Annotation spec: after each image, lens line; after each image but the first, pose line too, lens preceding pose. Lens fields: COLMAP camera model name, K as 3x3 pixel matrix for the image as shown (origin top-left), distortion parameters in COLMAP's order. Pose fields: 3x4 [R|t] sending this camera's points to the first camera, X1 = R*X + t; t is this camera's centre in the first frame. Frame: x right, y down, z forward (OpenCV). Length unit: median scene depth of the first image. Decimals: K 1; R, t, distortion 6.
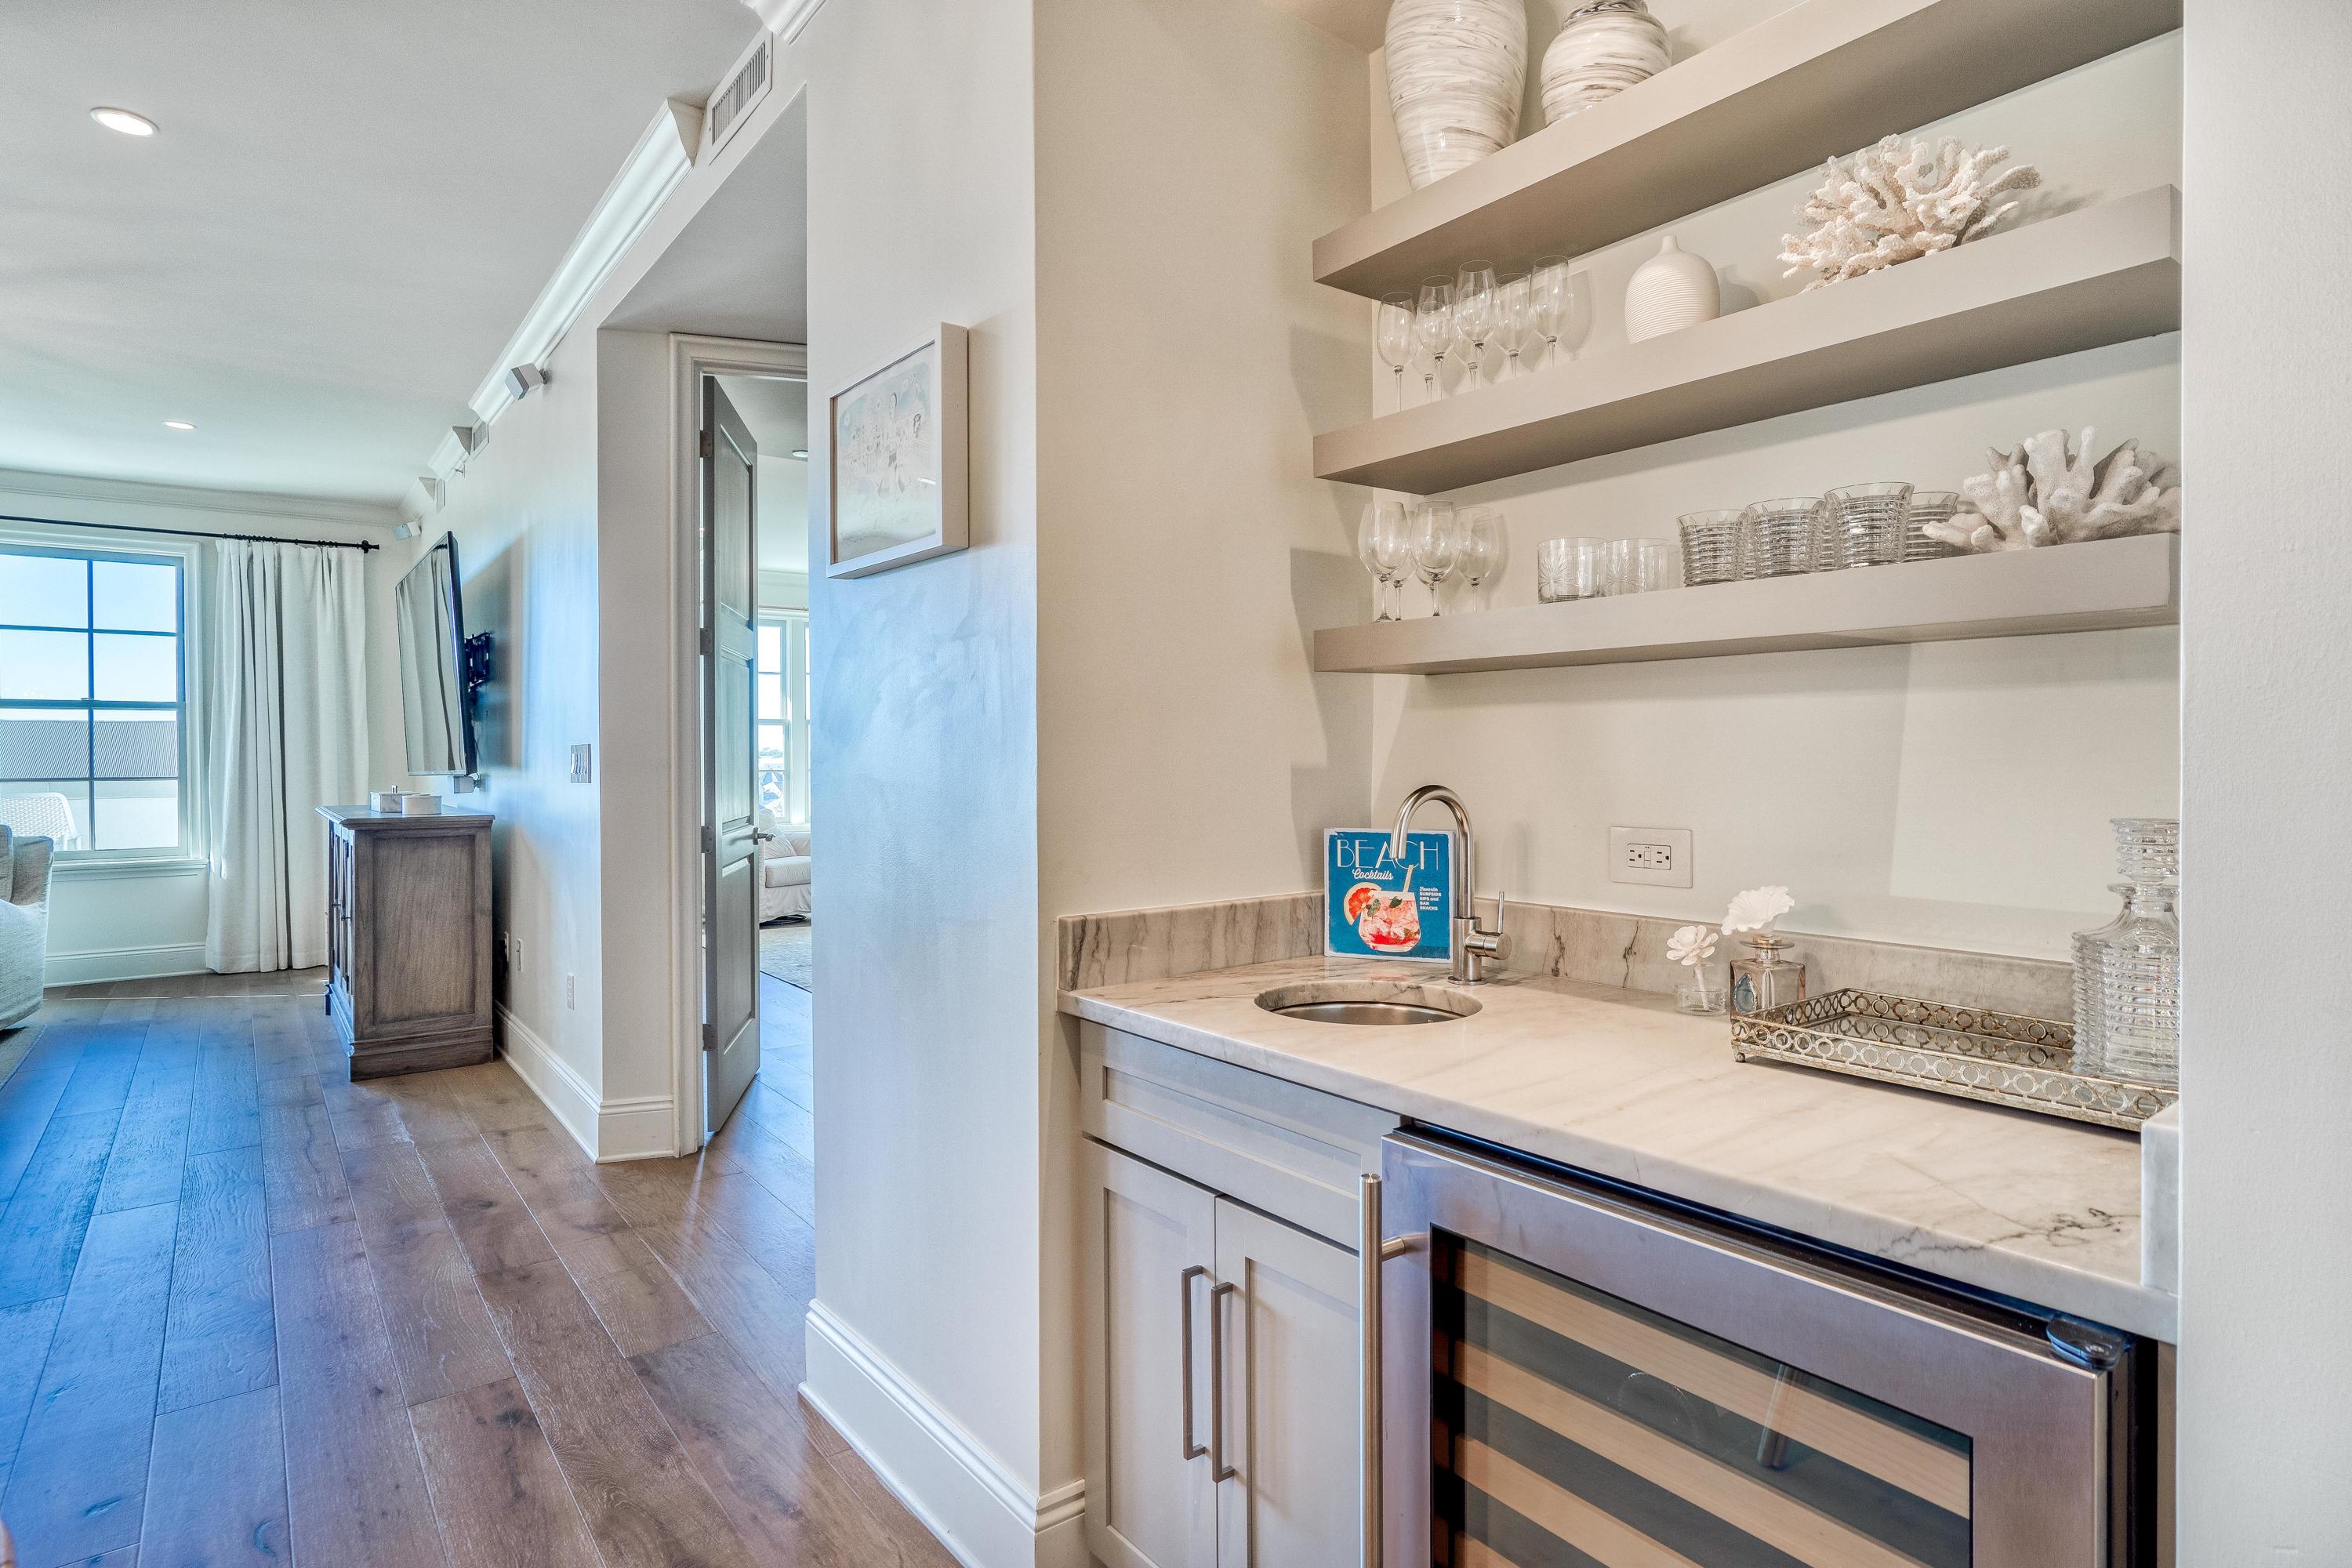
lens RADIAL K [[1237.2, 0, 1165.8], [0, 1237.2, 763.5], [0, 0, 1]] dist [-0.041360, 0.030937]
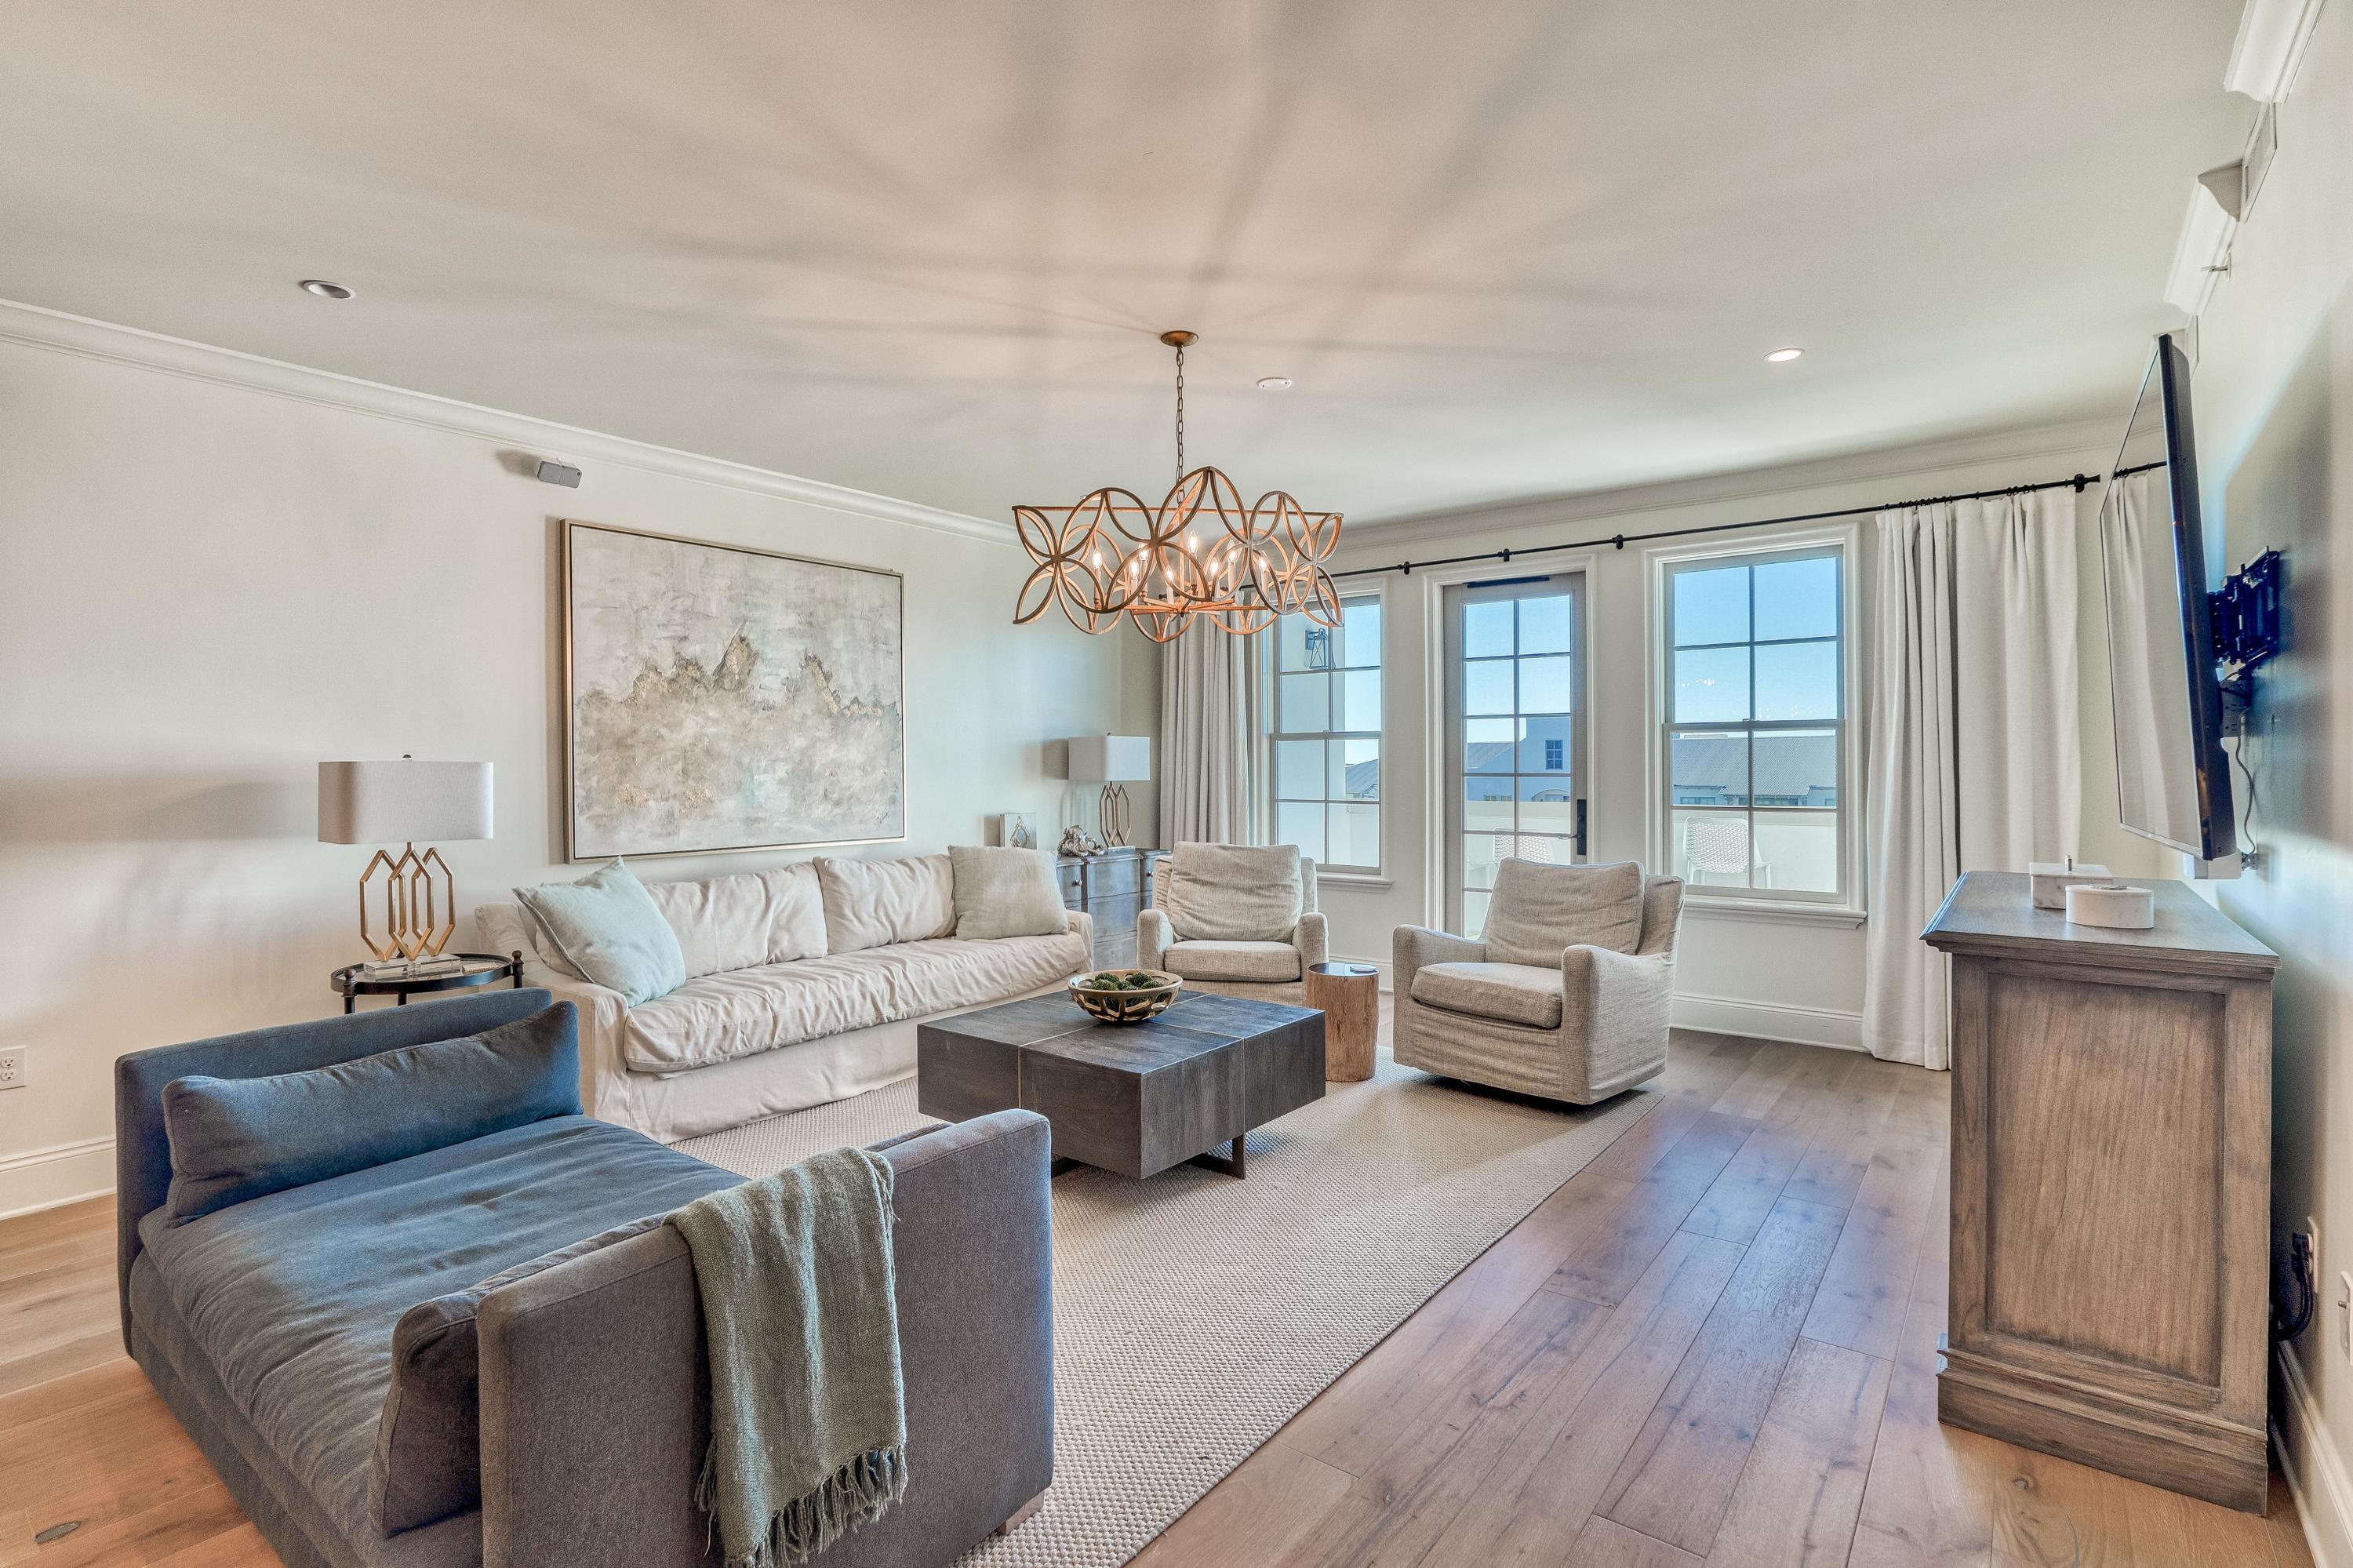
lens RADIAL K [[1130.3, 0, 1158.7], [0, 1130.3, 771.2], [0, 0, 1]] dist [-0.004145, 0.000121]
pose [[0.255837, 0.006031, -0.966701, -0.269282], [-0.004327, 0.999978, 0.005093, -0.024787], [0.966710, 0.002880, 0.255857, 0.523440]]
